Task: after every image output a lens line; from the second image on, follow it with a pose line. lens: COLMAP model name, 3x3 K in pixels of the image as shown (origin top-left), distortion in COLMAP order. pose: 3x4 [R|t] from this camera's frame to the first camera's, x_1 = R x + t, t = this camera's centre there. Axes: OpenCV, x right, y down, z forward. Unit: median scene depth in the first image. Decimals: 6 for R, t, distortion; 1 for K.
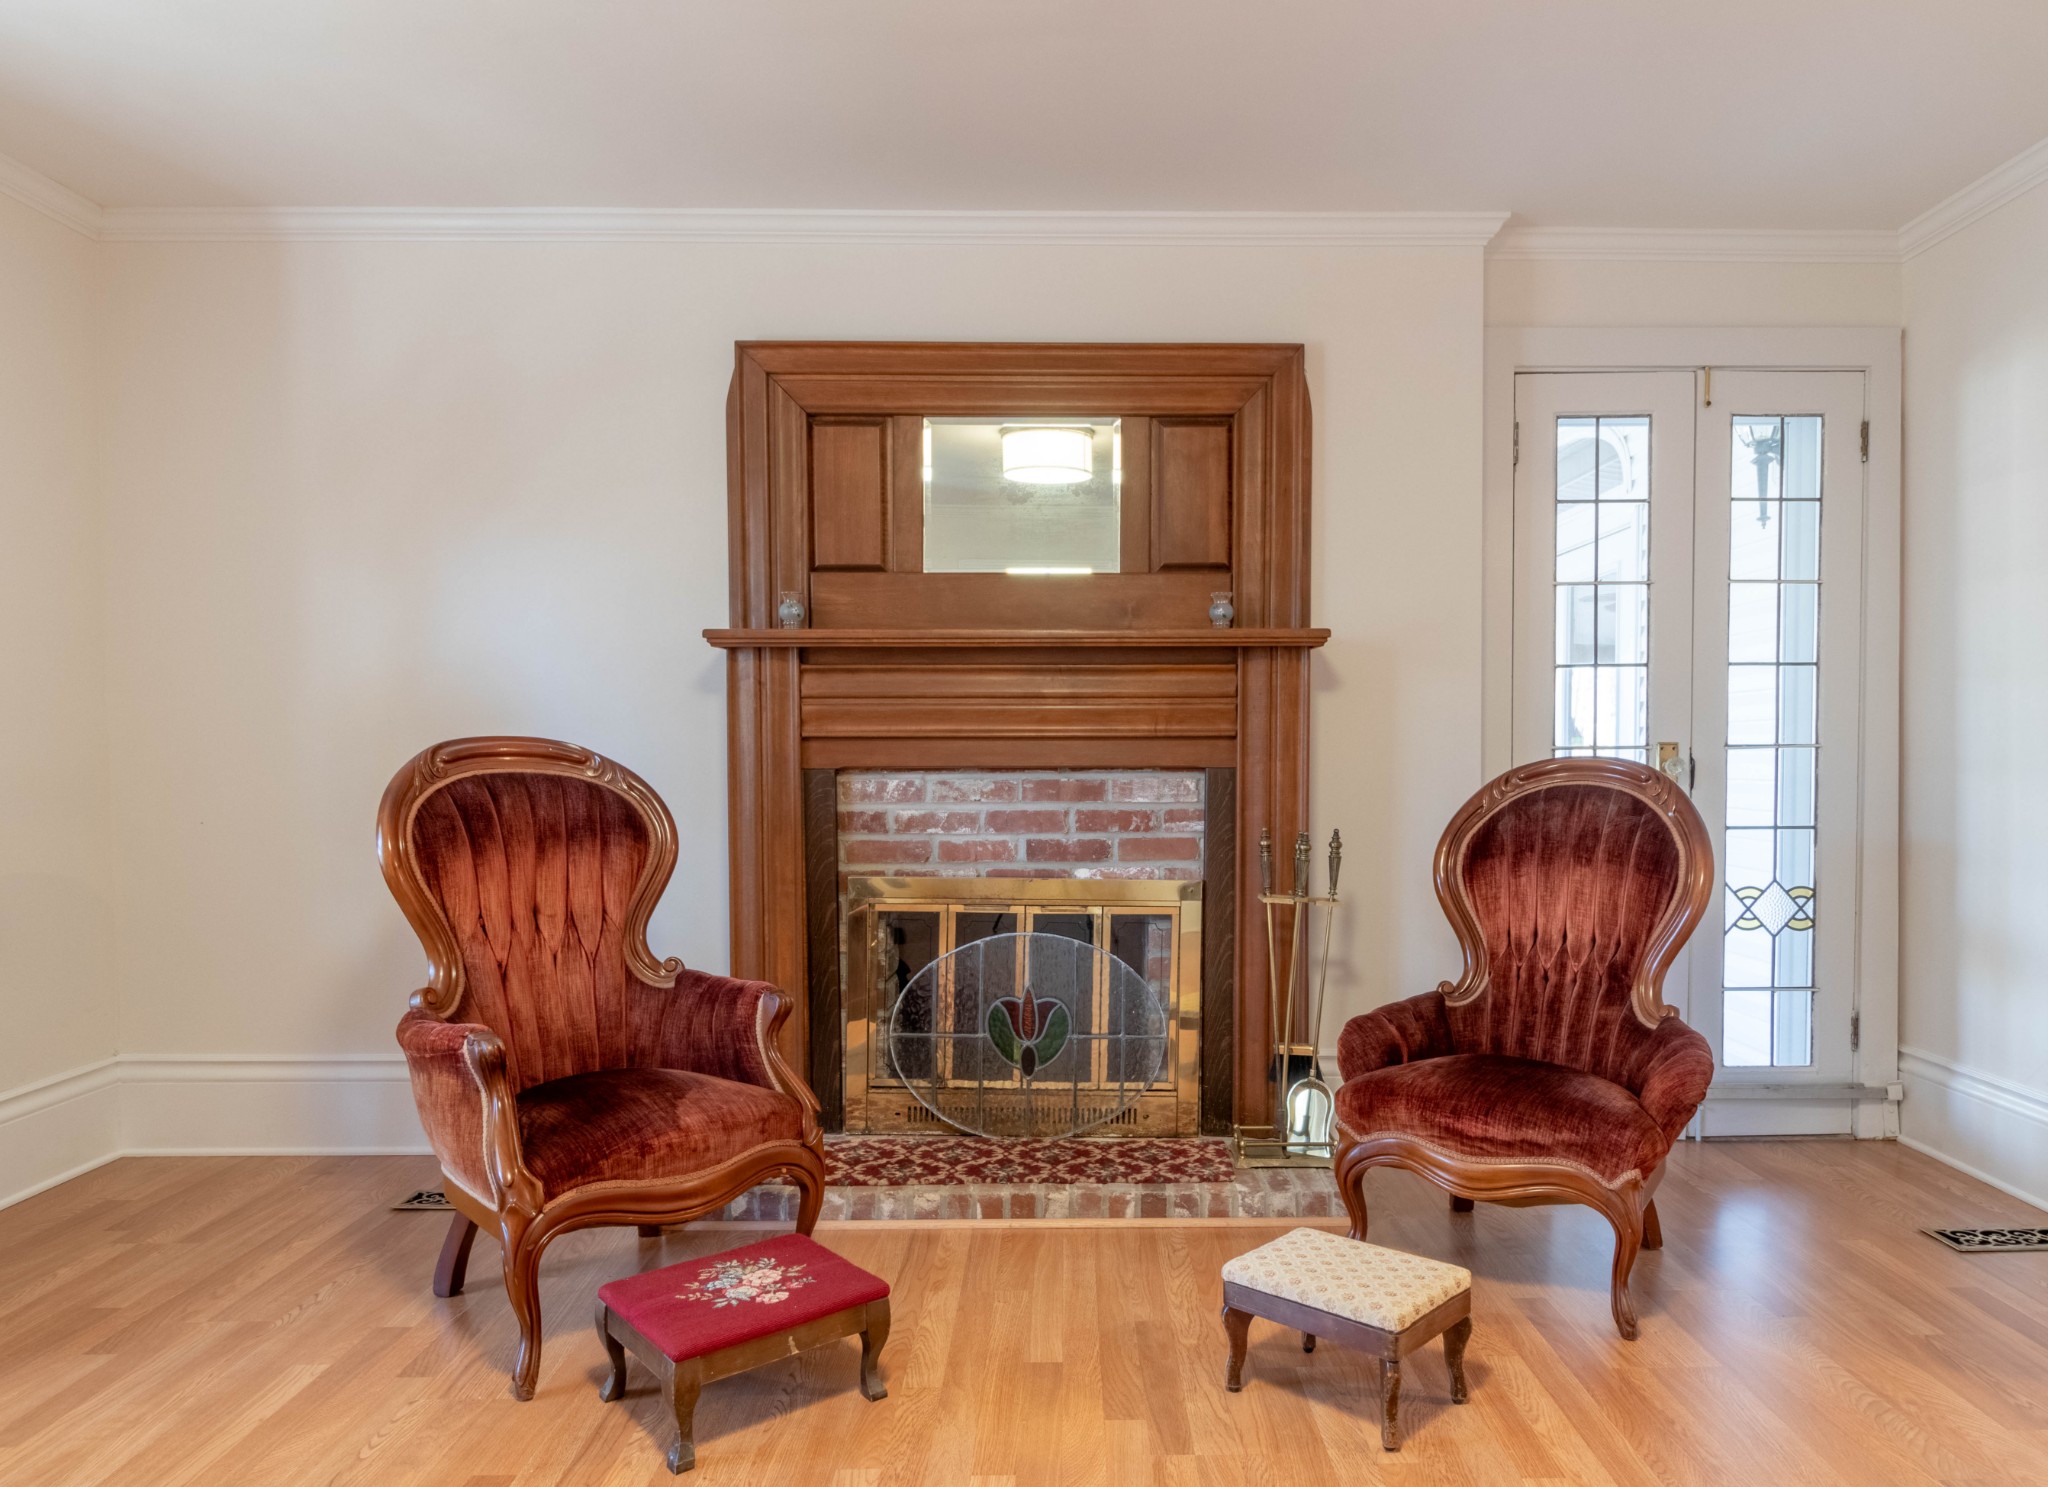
lens RADIAL K [[1323.5, 0, 1069.5], [0, 1323.5, 803.9], [0, 0, 1]] dist [0.000526, -0.000784]
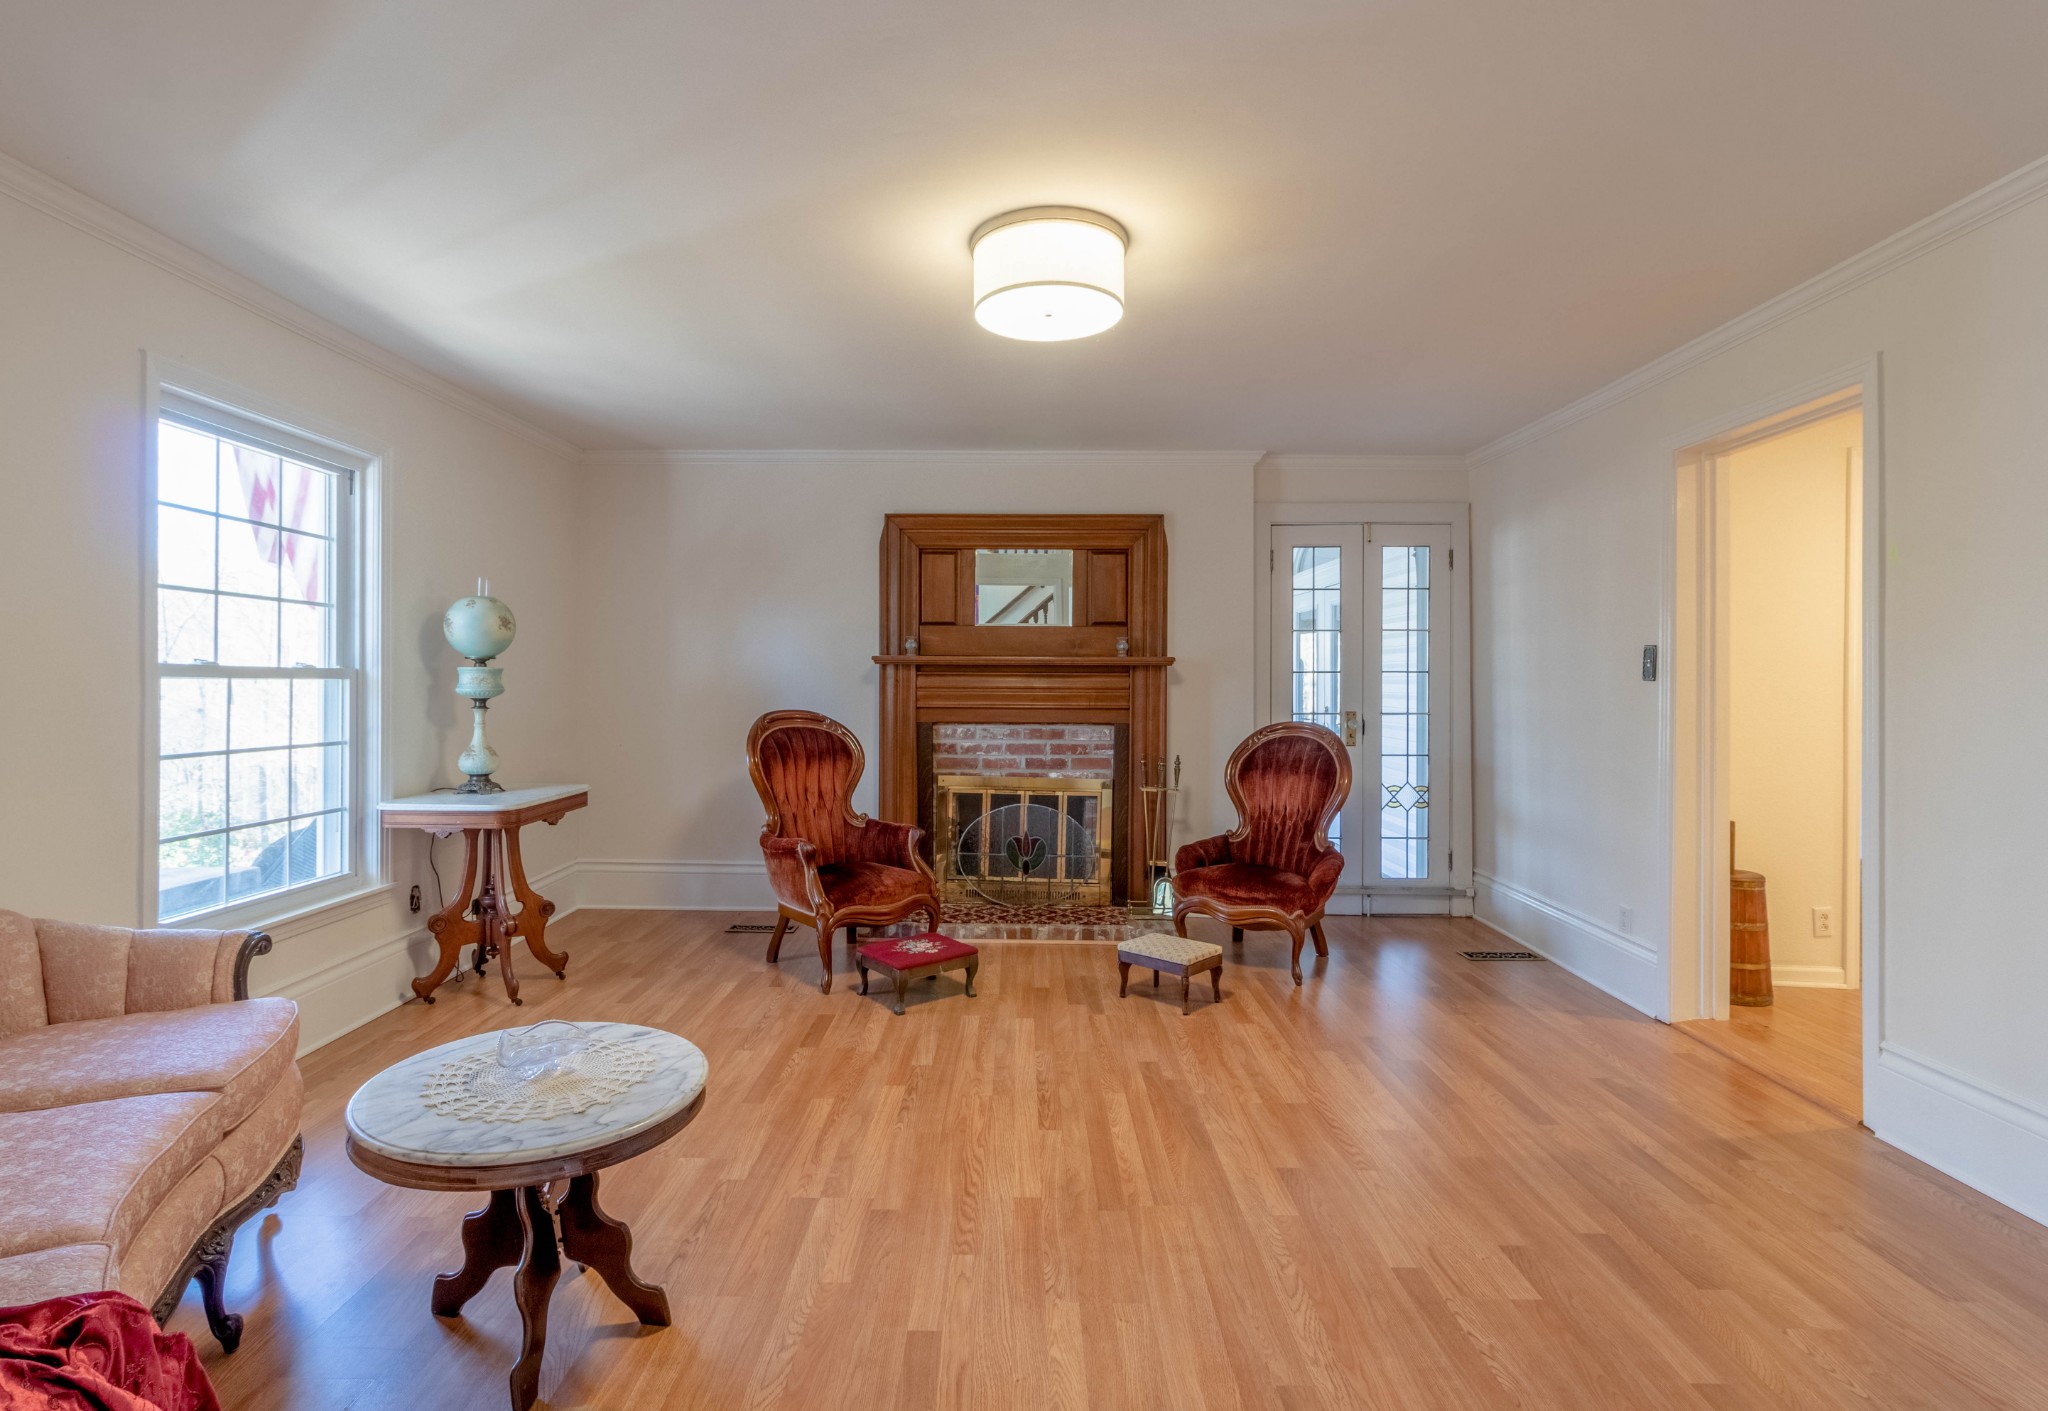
lens RADIAL K [[990.3, 0, 973.2], [0, 990.3, 675.3], [0, 0, 1]] dist [0.001750, 0.000249]
pose [[0.998779, 0.006269, -0.049006, -0.039382], [-0.008159, 0.999227, -0.038463, -0.041359], [0.048727, 0.038815, 0.998058, -0.532043]]
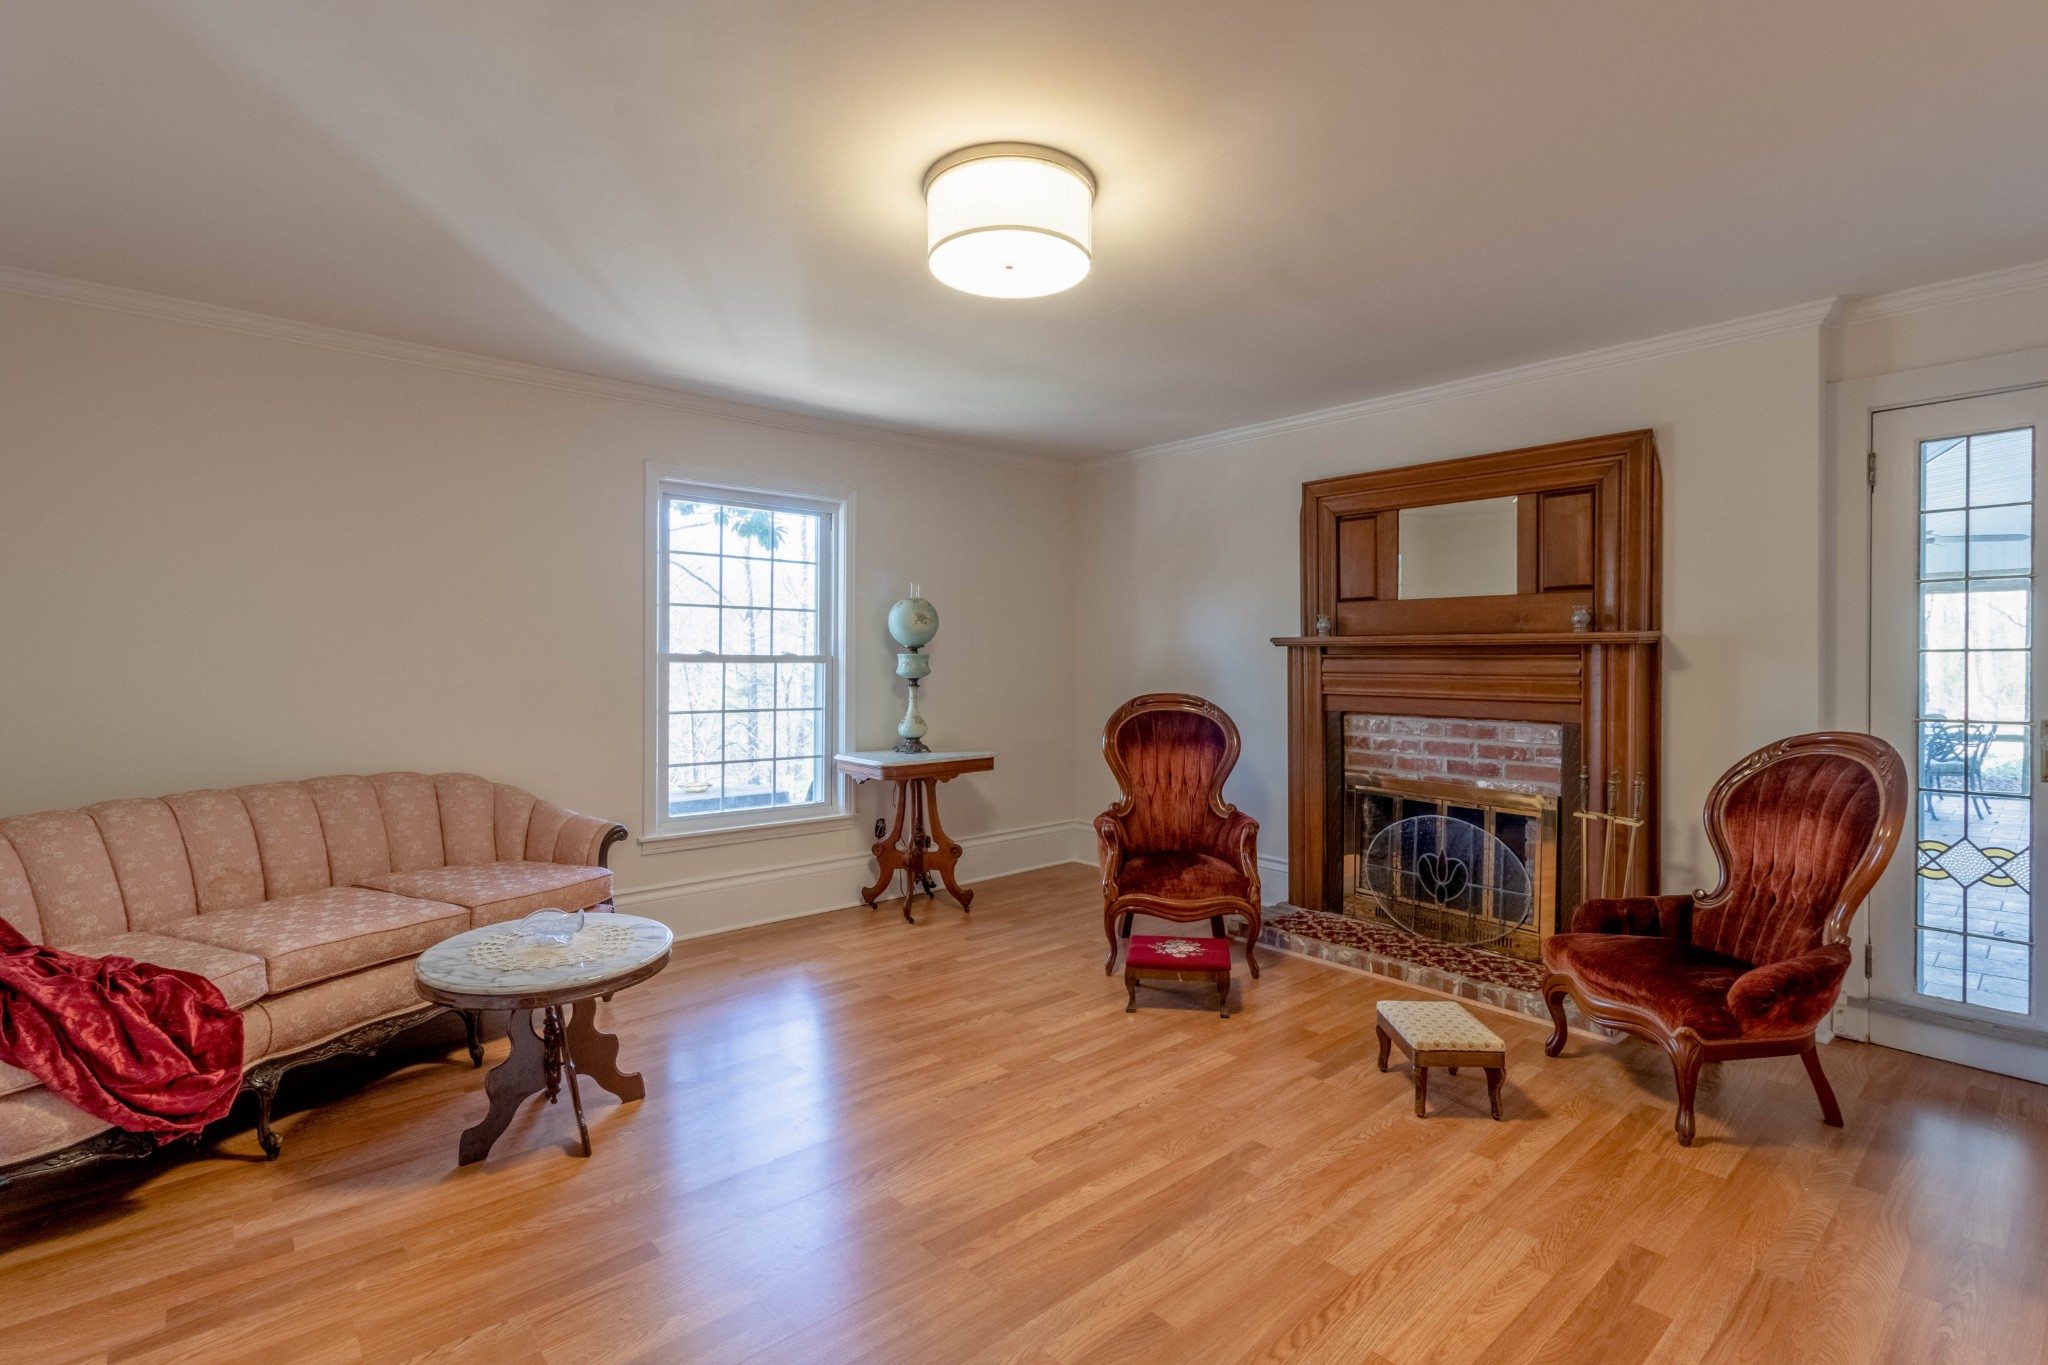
lens RADIAL K [[938.3, 0, 1022.6], [0, 938.3, 660.5], [0, 0, 1]] dist [-0.000096, 0.000038]
pose [[0.643748, 0.004379, -0.765225, 0.528586], [-0.029988, 0.999360, -0.019508, -0.058851], [0.764649, 0.035506, 0.643468, -0.163705]]
